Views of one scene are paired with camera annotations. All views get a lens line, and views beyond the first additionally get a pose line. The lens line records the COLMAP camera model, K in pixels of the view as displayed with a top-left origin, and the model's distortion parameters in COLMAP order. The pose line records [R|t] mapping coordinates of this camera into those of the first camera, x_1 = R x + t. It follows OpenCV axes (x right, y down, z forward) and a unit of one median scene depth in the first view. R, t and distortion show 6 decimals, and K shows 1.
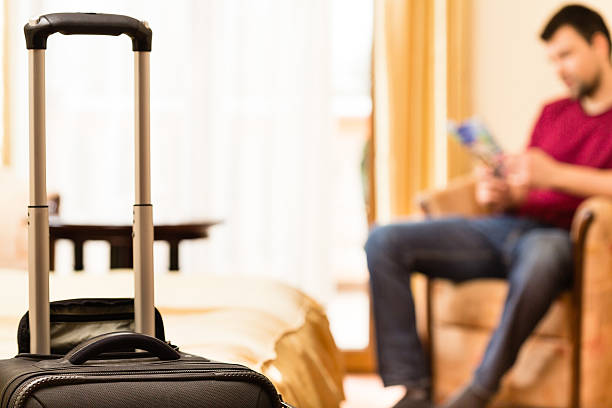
lens RADIAL K [[1676.5, 0, 306.0], [0, 1676.5, 204.0], [0, 0, 1]] dist [-0.100753, -1.981942]
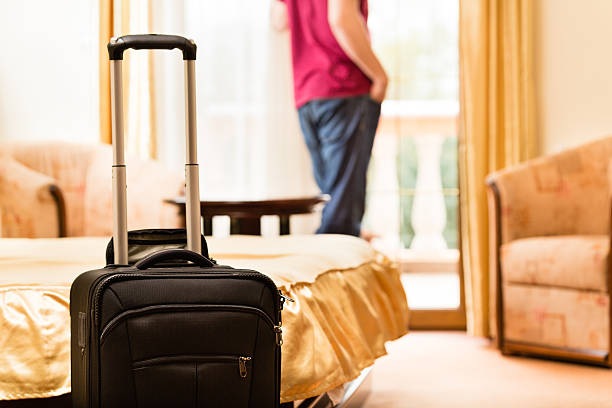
lens RADIAL K [[1676.5, 0, 306.0], [0, 1676.5, 204.0], [0, 0, 1]] dist [-0.100753, -1.981942]
pose [[0.992392, -0.016642, -0.121991, 0.181617], [0.015895, 0.999848, -0.007097, 0.047441], [0.122090, 0.005104, 0.992506, -0.444624]]
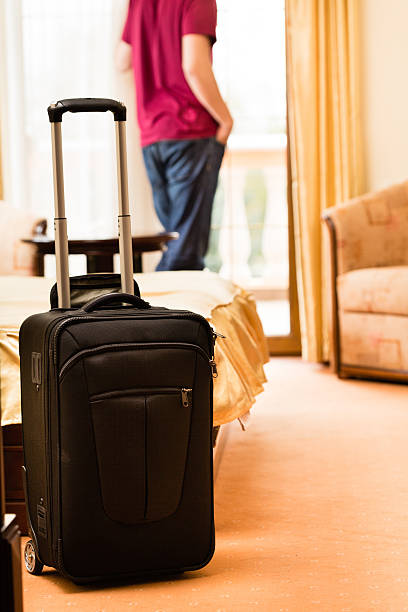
lens RADIAL K [[1676.5, 0, 204.0], [0, 1676.5, 306.0], [0, 0, 1]] dist [-0.100753, -1.981942]
pose [[0.999003, -0.030691, -0.032430, 0.029716], [0.032068, 0.998567, 0.042836, 0.020755], [0.031069, -0.043833, 0.998556, -0.622932]]
